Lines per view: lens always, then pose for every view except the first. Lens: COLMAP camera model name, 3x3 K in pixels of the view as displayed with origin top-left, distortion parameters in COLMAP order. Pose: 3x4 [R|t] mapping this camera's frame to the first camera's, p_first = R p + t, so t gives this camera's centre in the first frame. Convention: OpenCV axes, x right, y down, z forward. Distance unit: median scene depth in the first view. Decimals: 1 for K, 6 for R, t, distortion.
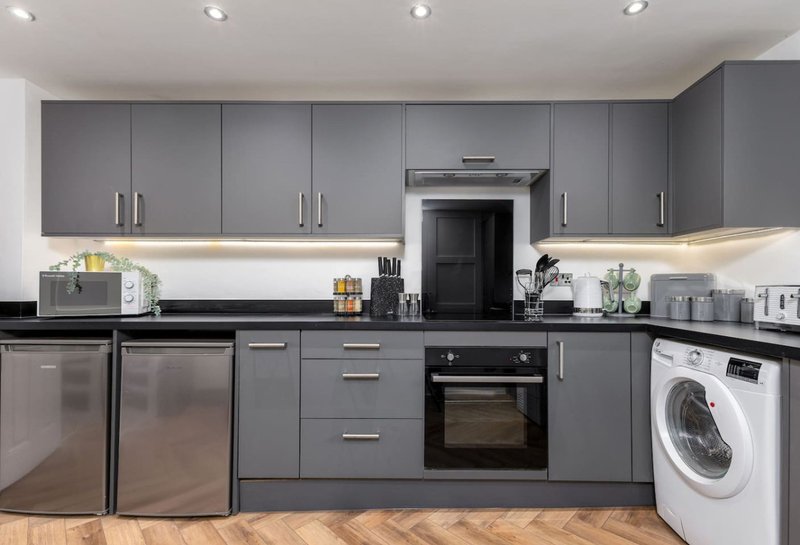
lens RADIAL K [[373.2, 0, 400.0], [0, 373.2, 279.9], [0, 0, 1]] dist [0.010171, -0.000354]
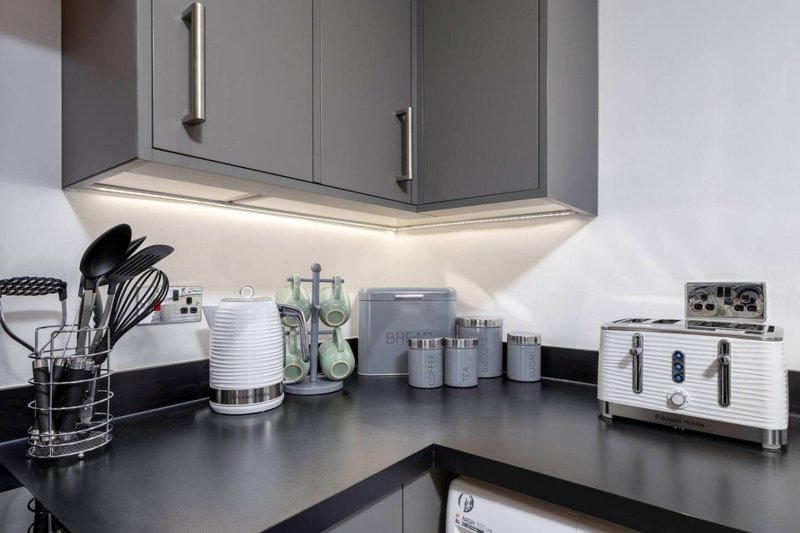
lens RADIAL K [[441.3, 0, 400.4], [0, 441.3, 280.0], [0, 0, 1]] dist [0.001439, 0.000416]
pose [[0.600725, -0.006220, 0.799432, 0.268875], [-0.009771, 0.999838, 0.015122, -0.037793], [-0.799396, -0.016895, 0.600567, 0.678542]]
